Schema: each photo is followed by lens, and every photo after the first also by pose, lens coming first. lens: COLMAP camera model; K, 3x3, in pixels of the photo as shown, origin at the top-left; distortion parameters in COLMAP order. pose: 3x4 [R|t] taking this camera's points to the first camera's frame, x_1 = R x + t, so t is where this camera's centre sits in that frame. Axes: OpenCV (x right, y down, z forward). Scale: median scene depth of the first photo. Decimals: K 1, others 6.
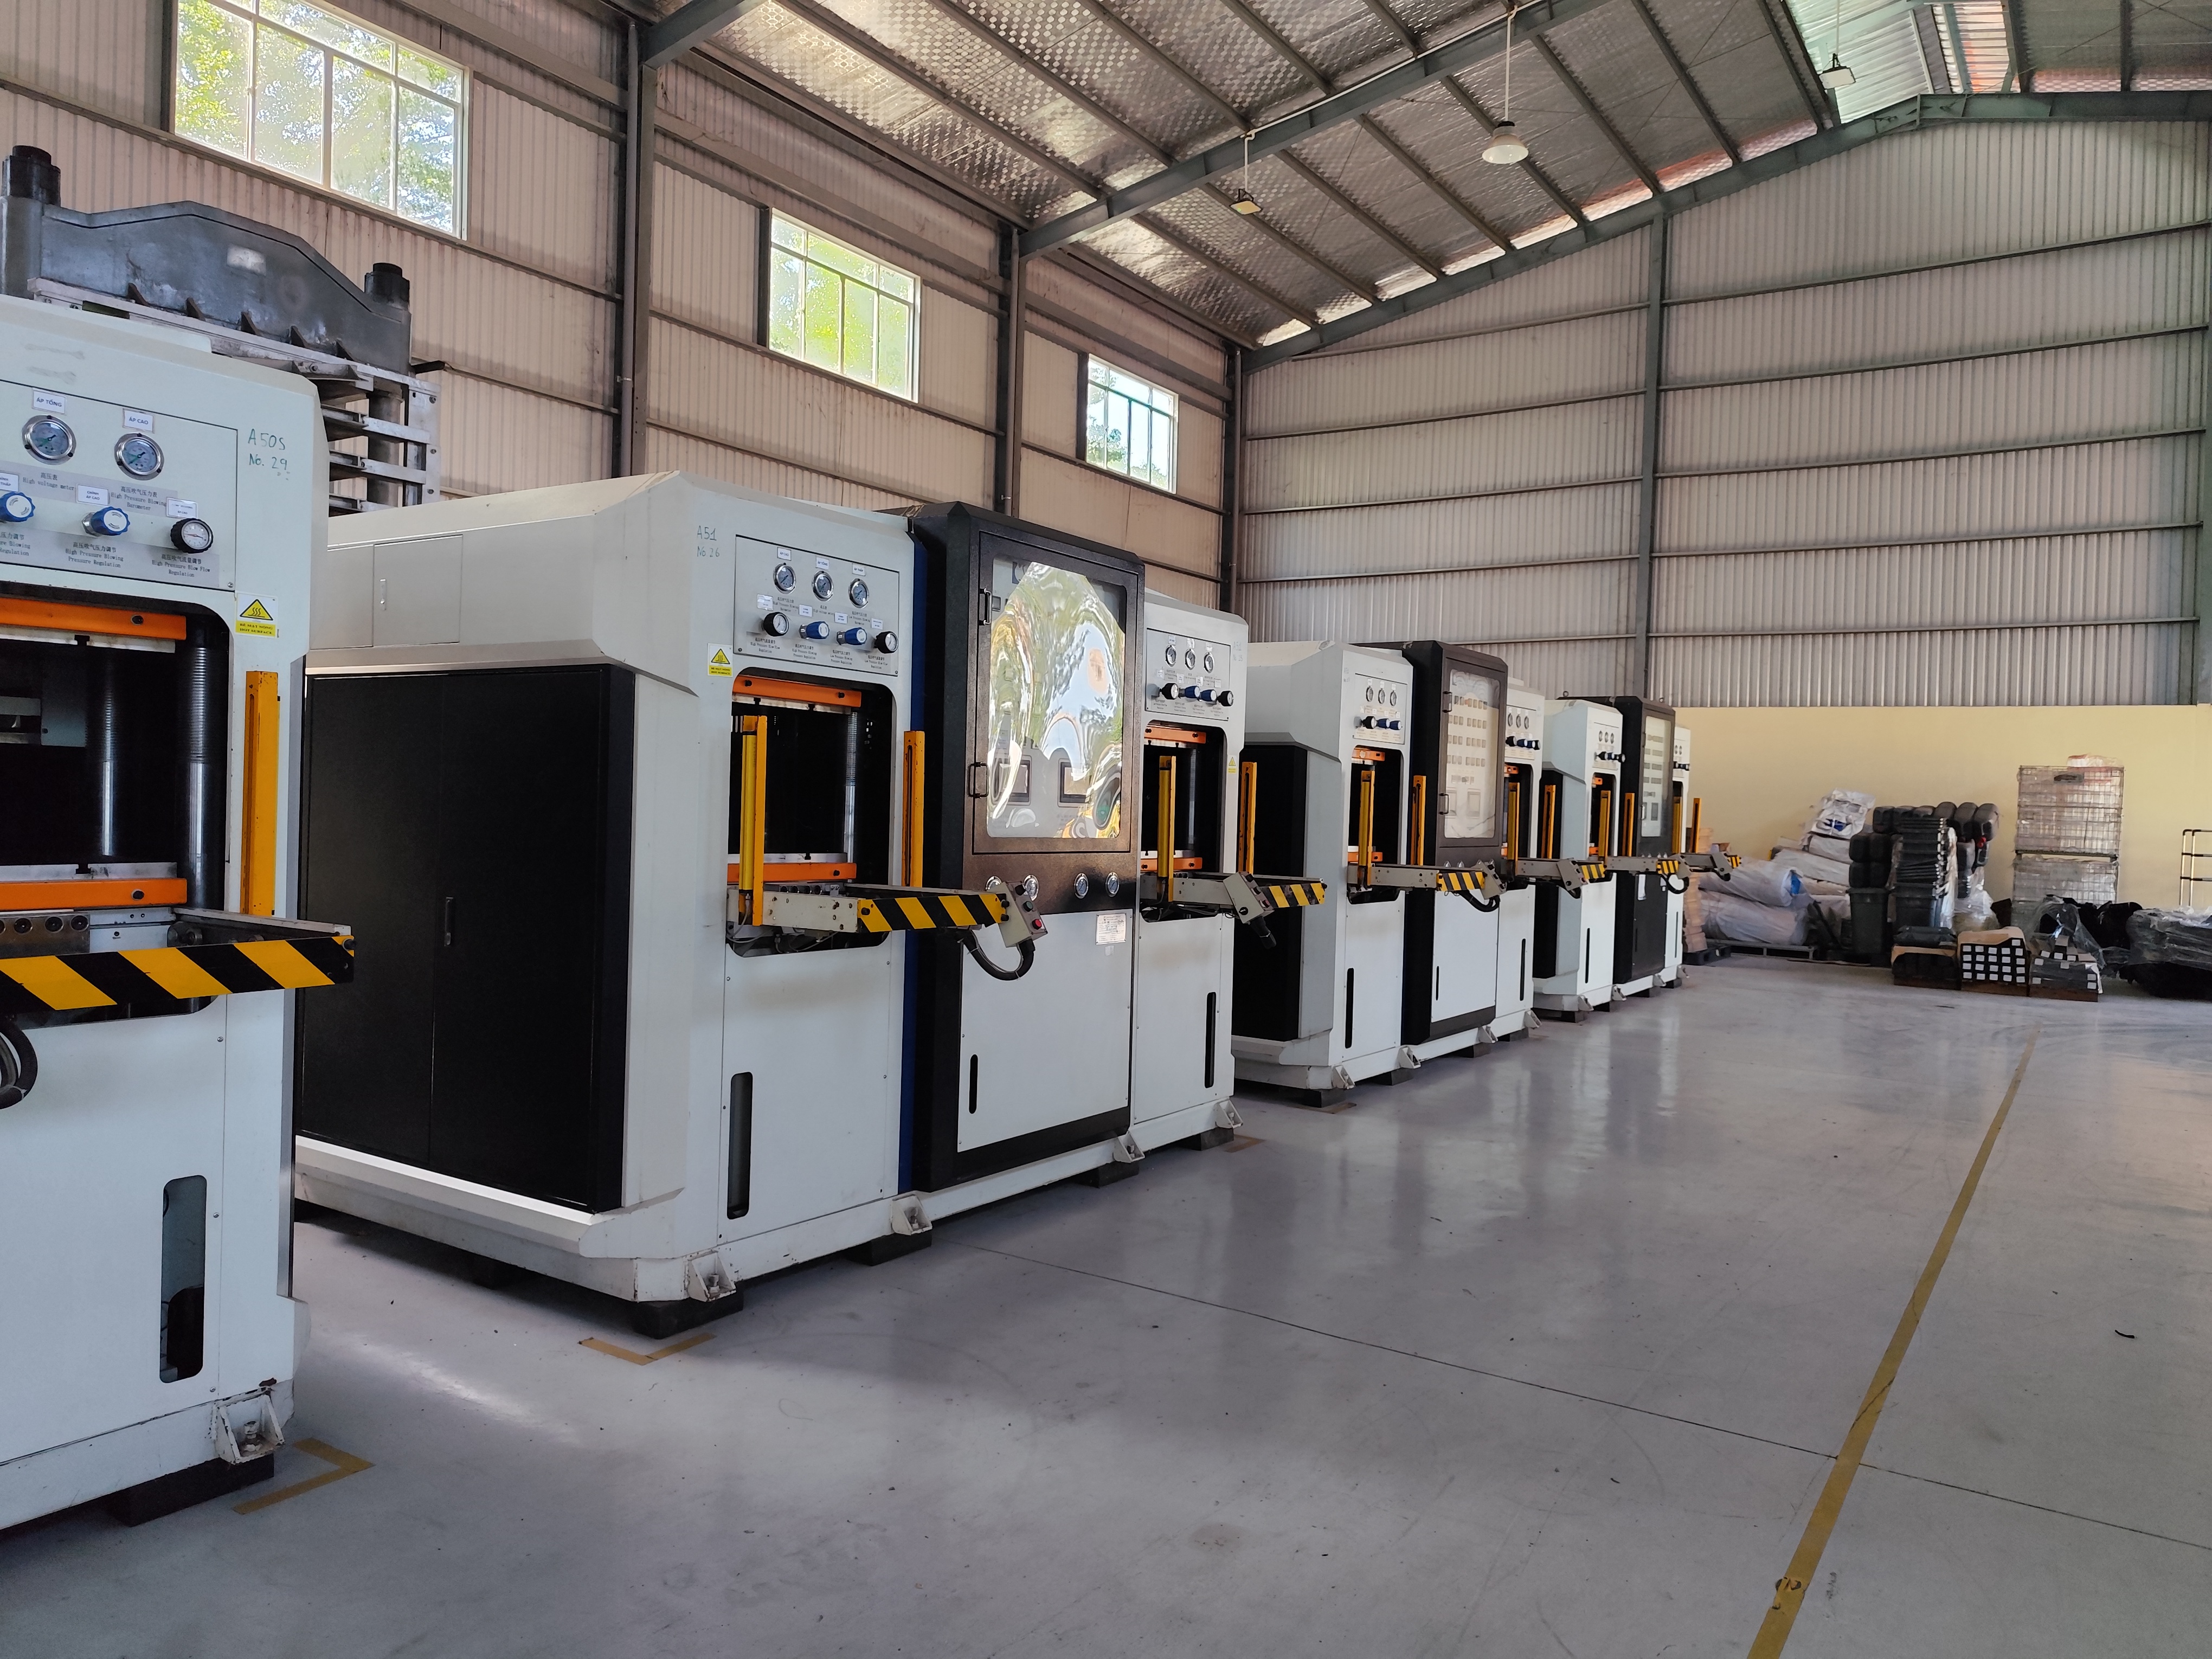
lens RADIAL K [[1503.1, 0, 1105.8], [0, 1503.1, 844.0], [0, 0, 1]] dist [0.016139, -0.024278]
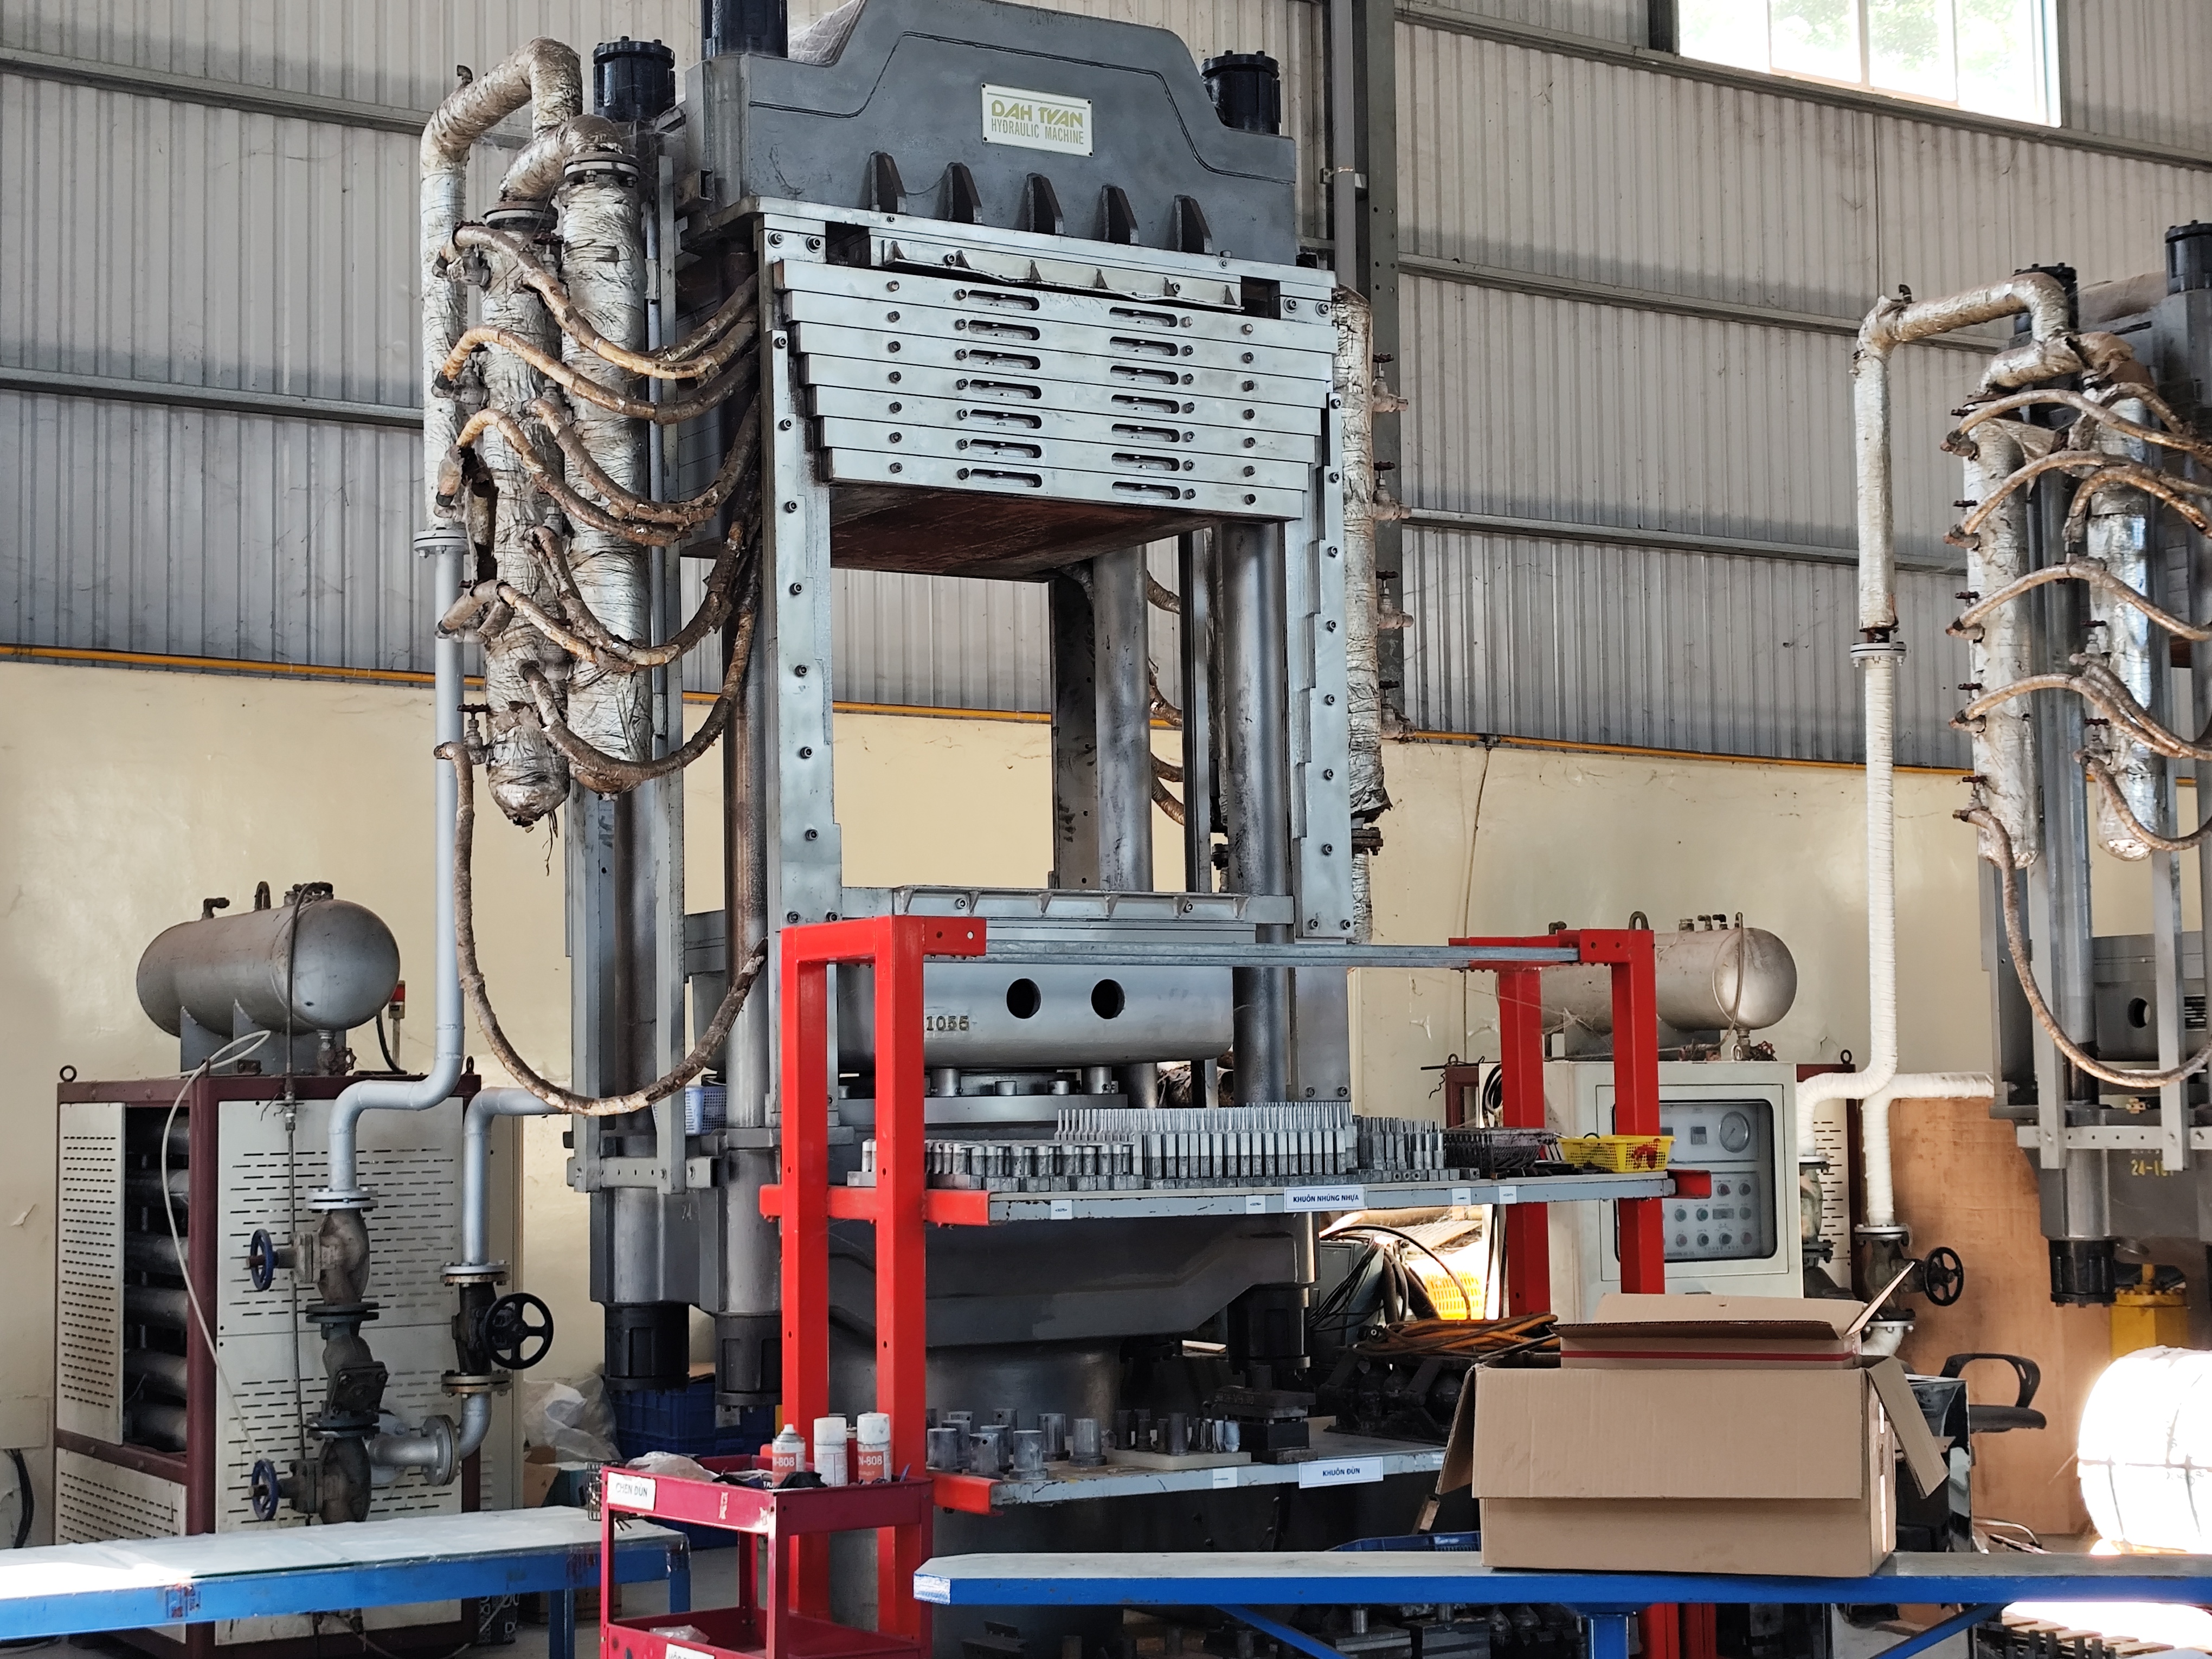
lens RADIAL K [[3576.9, 0, 1106.4], [0, 3576.9, 831.6], [0, 0, 1]] dist [0.034943, 0.000000]
pose [[0.912261, -0.076689, -0.402367, -0.219312], [0.032322, 0.992731, -0.115929, -0.000430], [0.408333, 0.092753, 0.908109, -0.303558]]
